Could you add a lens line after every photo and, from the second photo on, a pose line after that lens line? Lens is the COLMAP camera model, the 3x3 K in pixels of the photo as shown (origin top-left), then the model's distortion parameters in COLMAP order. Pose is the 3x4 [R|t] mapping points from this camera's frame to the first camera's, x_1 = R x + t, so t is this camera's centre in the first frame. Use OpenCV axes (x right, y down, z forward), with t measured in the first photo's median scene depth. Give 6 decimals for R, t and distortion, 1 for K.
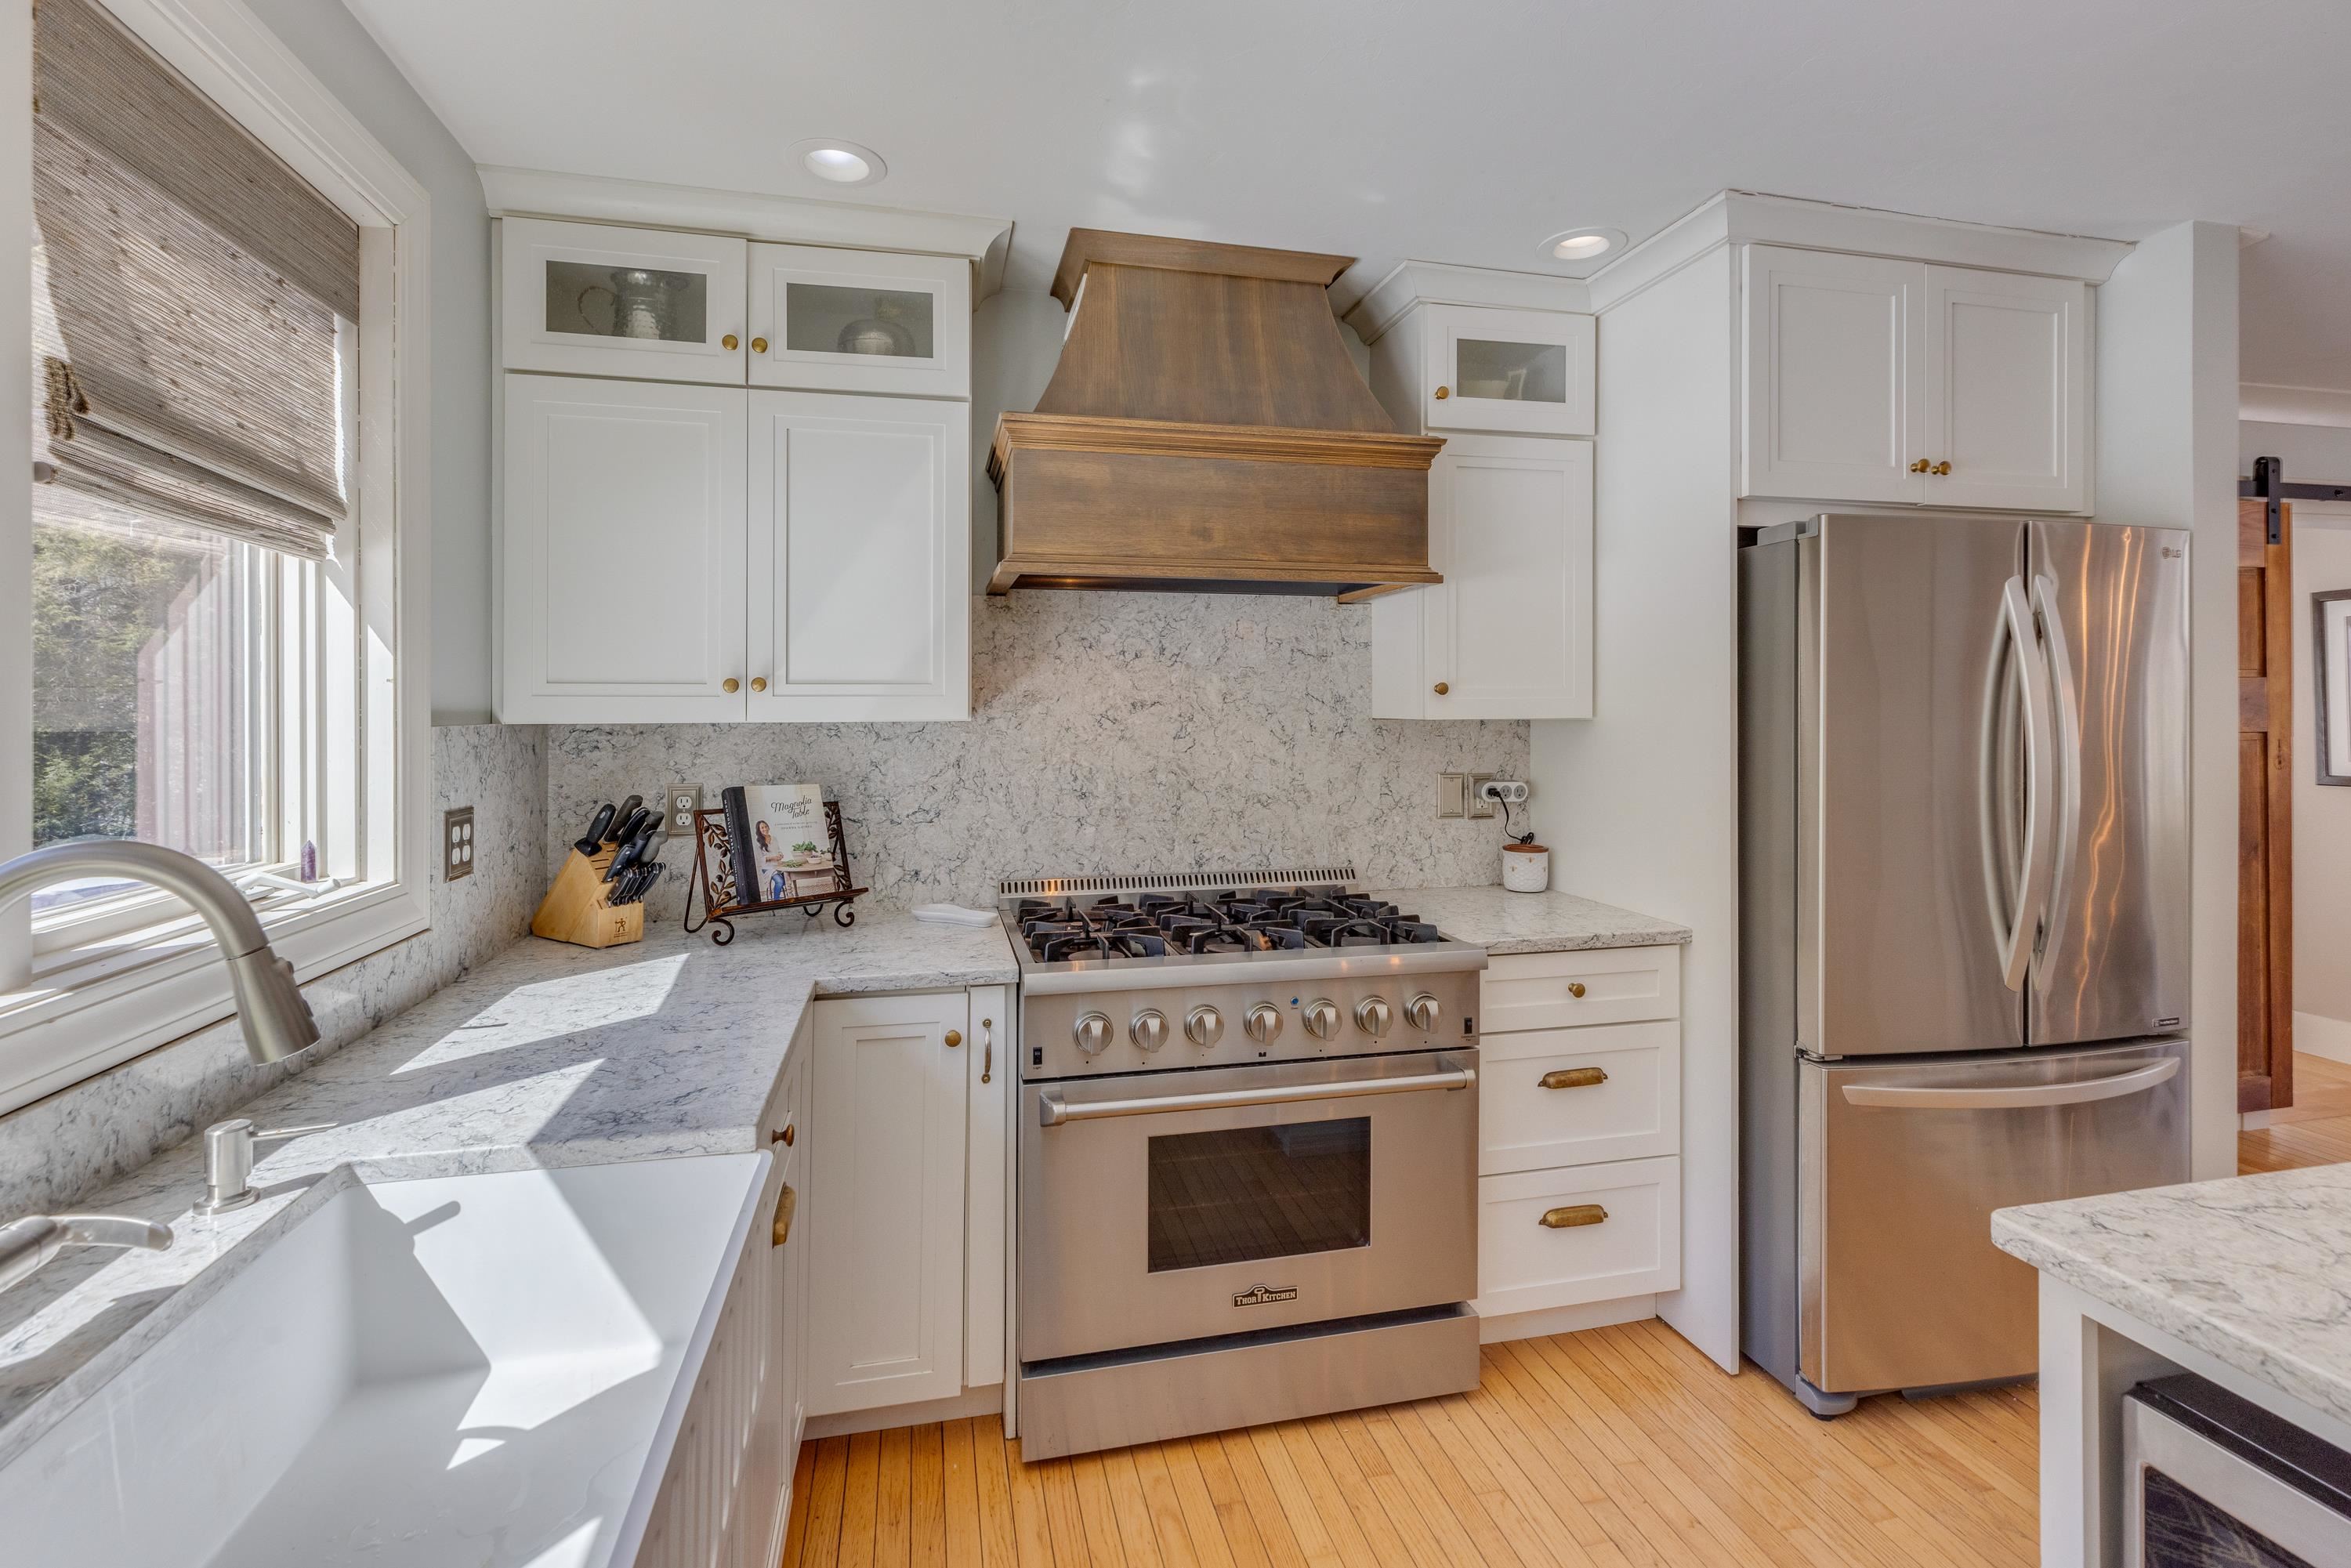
lens RADIAL K [[1105.9, 0, 1156.8], [0, 1105.9, 706.9], [0, 0, 1]] dist [0.007829, -0.000462]
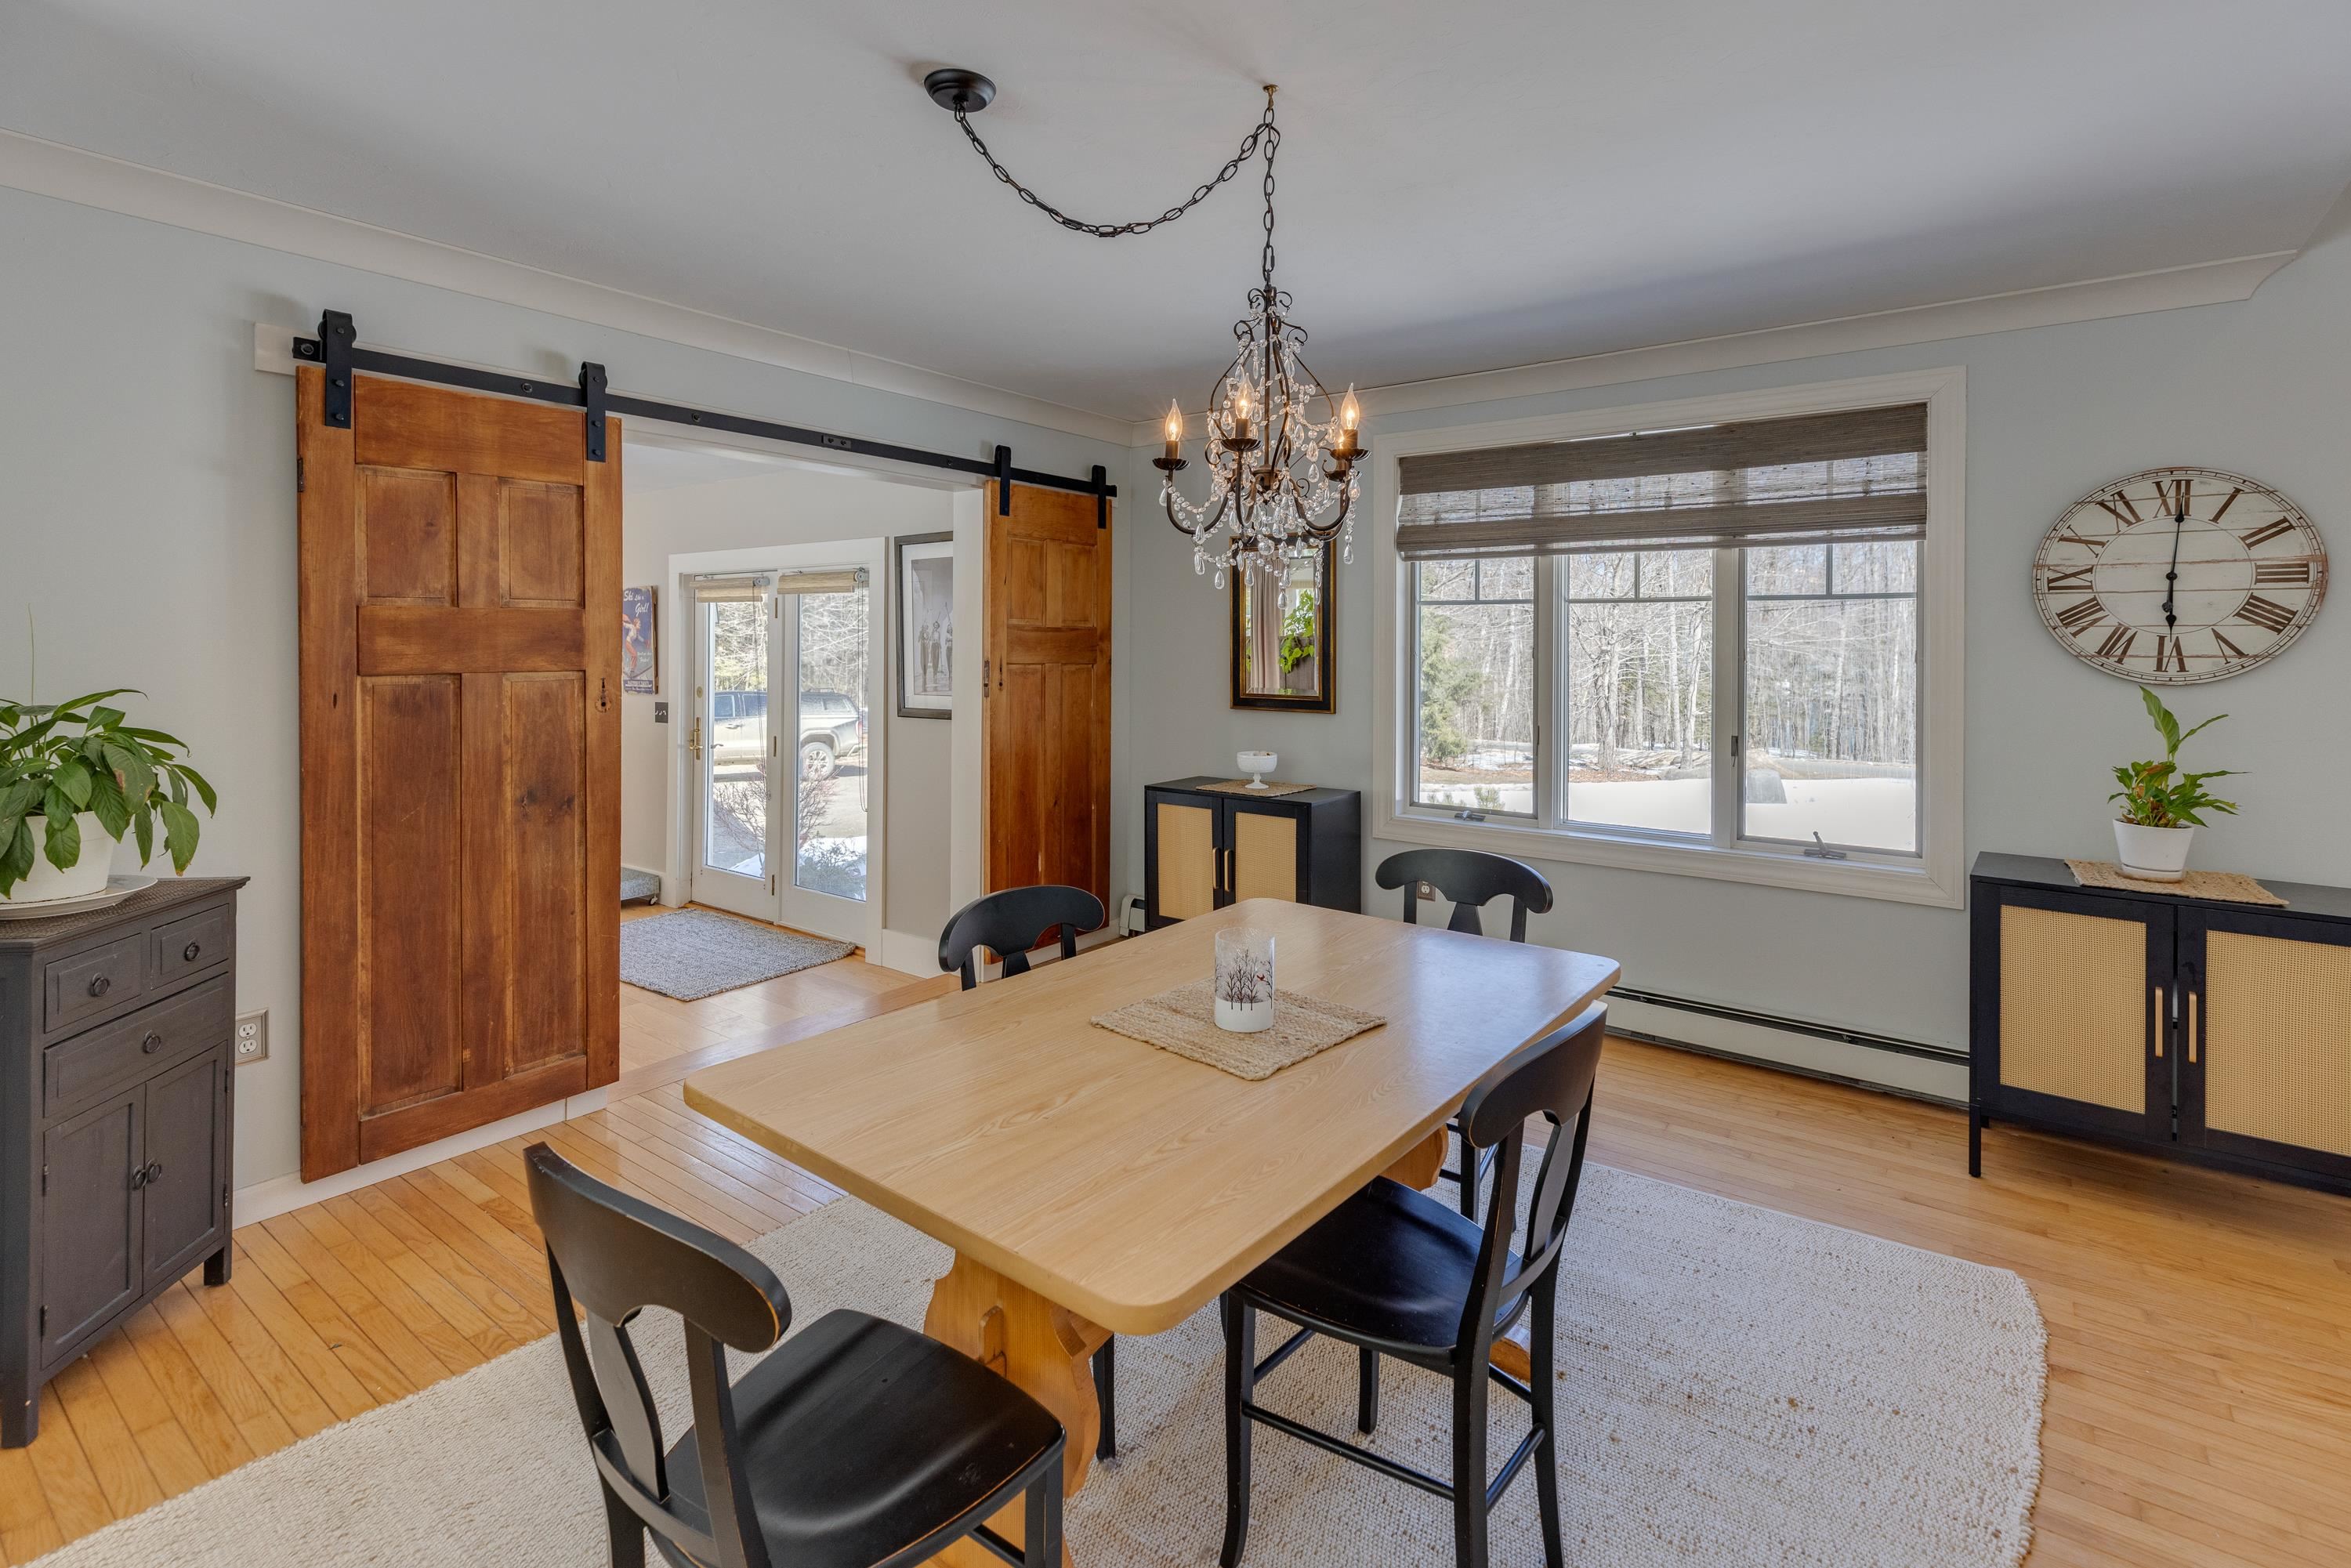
lens RADIAL K [[1105.9, 0, 1186.5], [0, 1105.9, 642.7], [0, 0, 1]] dist [0.007829, -0.000462]
pose [[0.768473, 0.008499, 0.639826, 1.205518], [-0.010170, 0.999948, -0.001067, -0.005343], [-0.639802, -0.005687, 0.768519, 0.012371]]
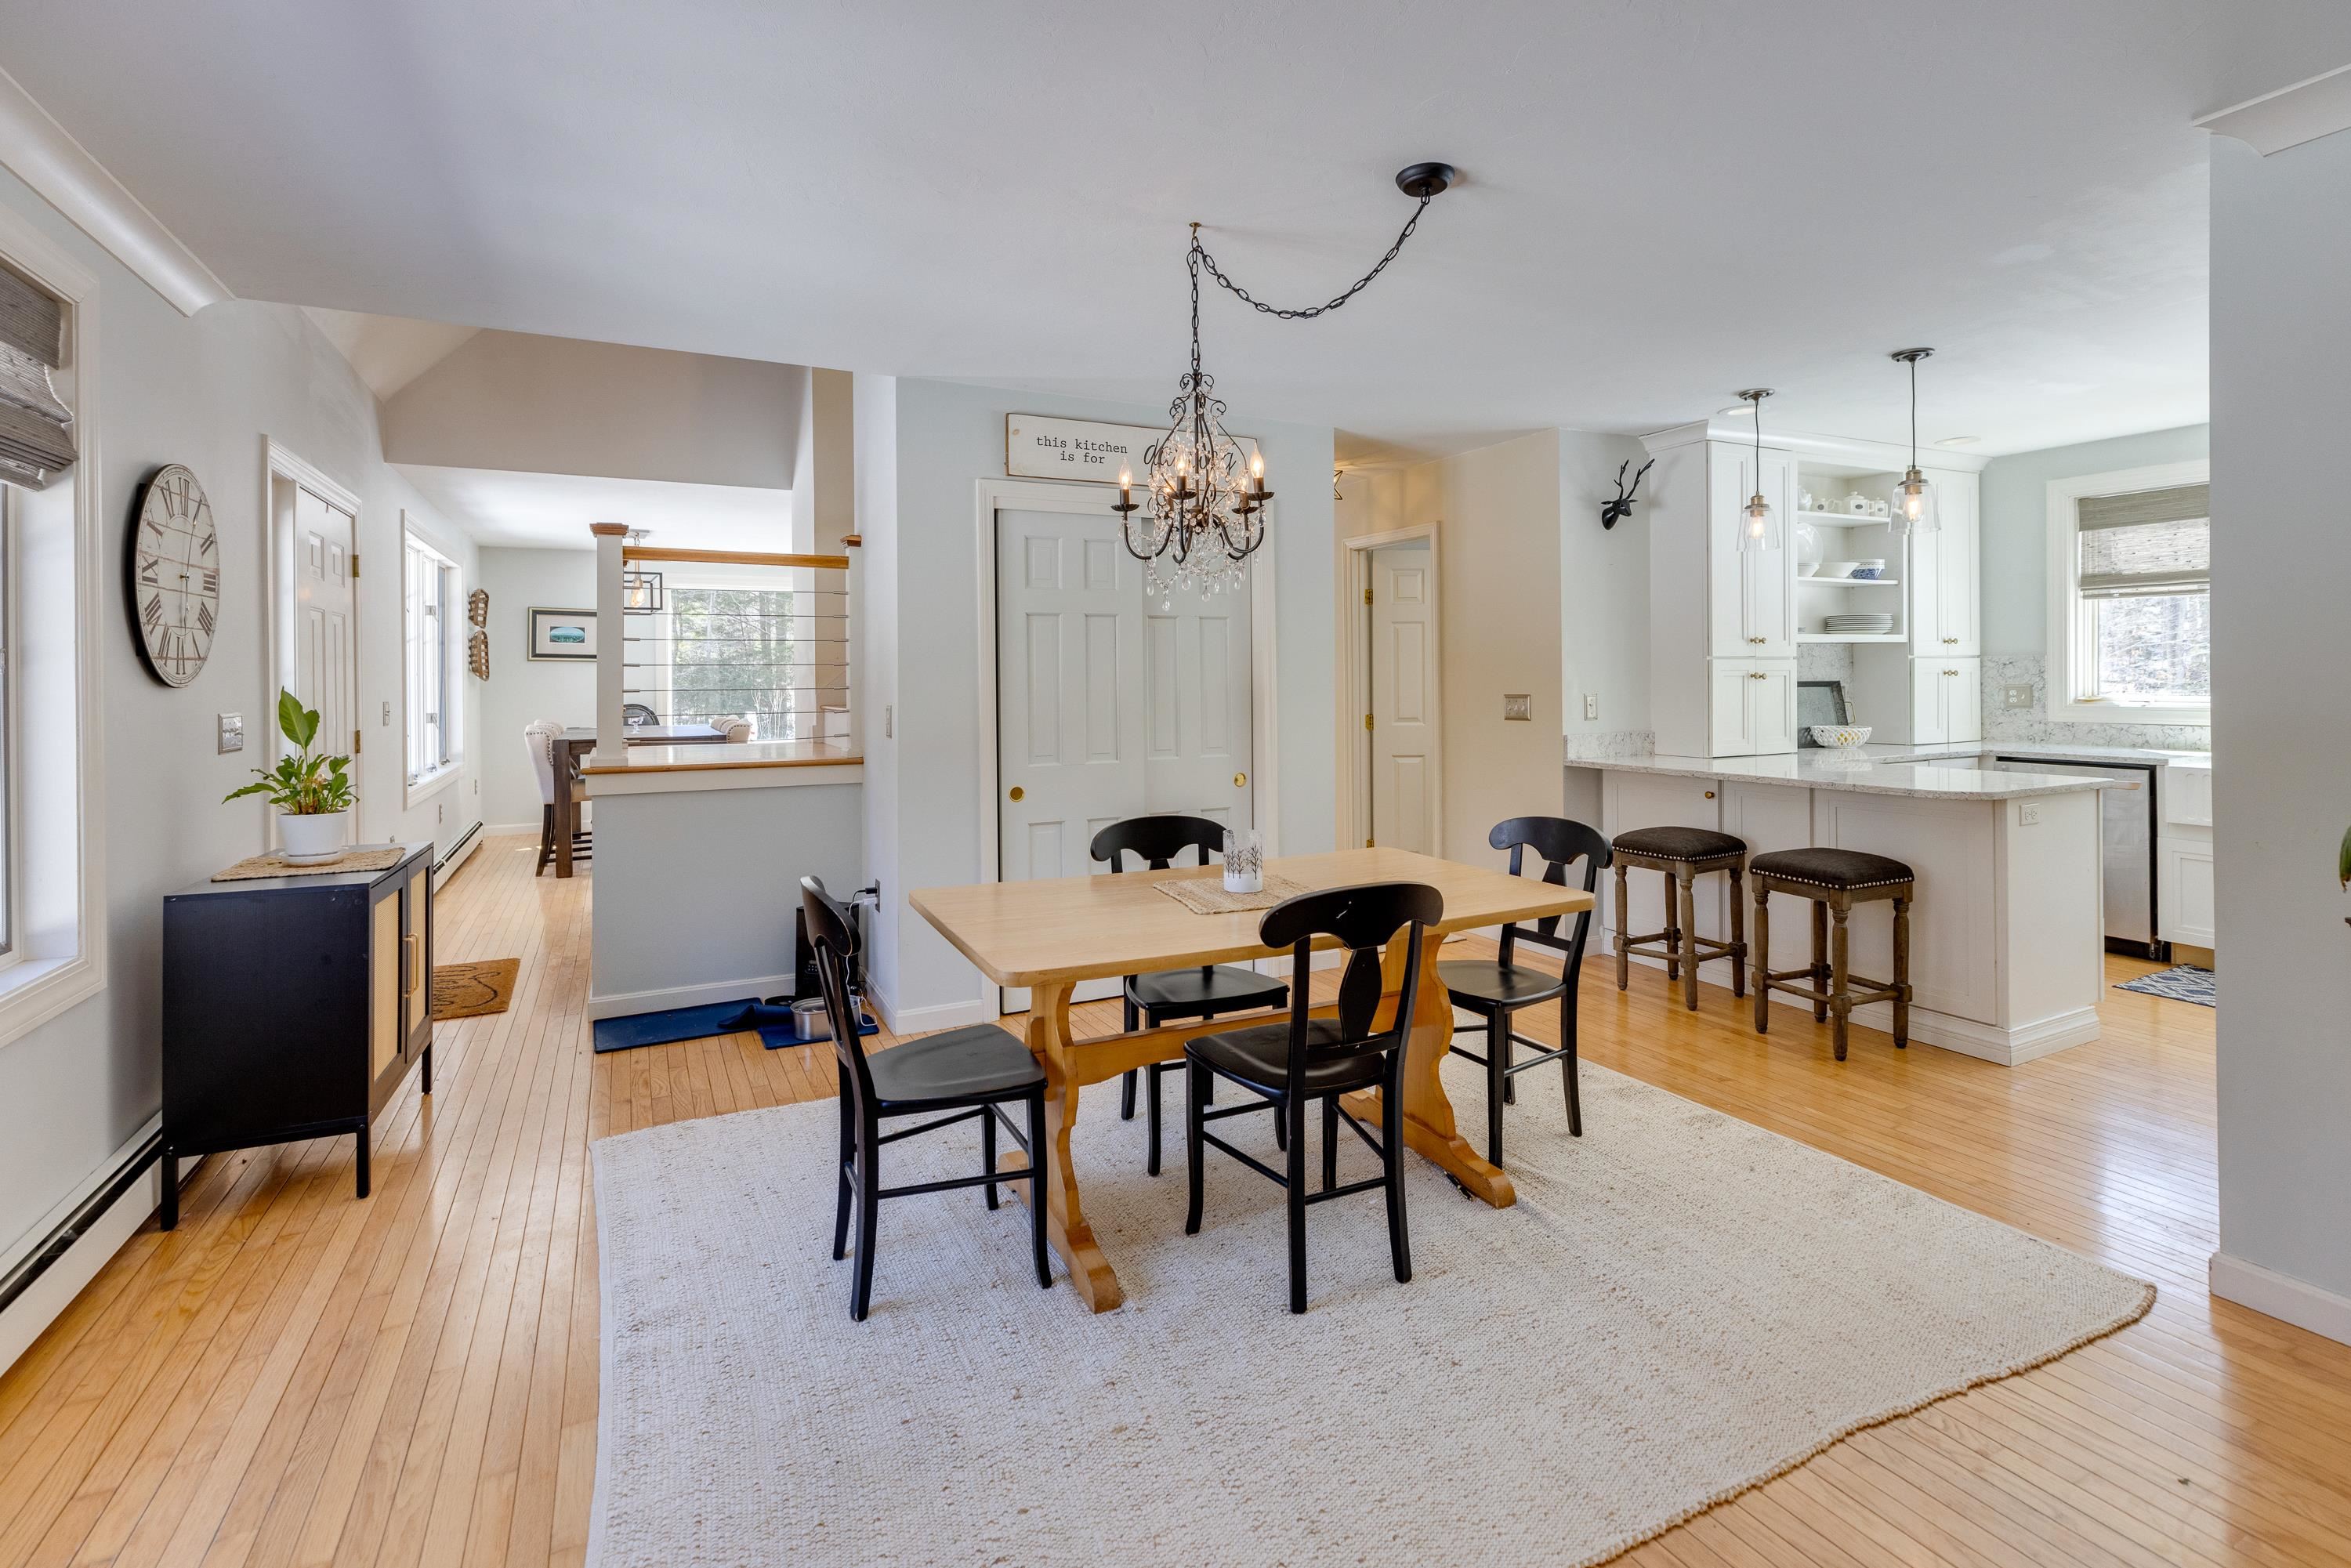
lens RADIAL K [[1105.9, 0, 1184.3], [0, 1105.9, 666.6], [0, 0, 1]] dist [0.007829, -0.000462]
pose [[-0.972370, 0.010615, -0.233205, 2.130886], [0.013201, 0.999867, -0.009533, 0.034920], [0.233073, -0.012348, -0.972381, 1.800792]]
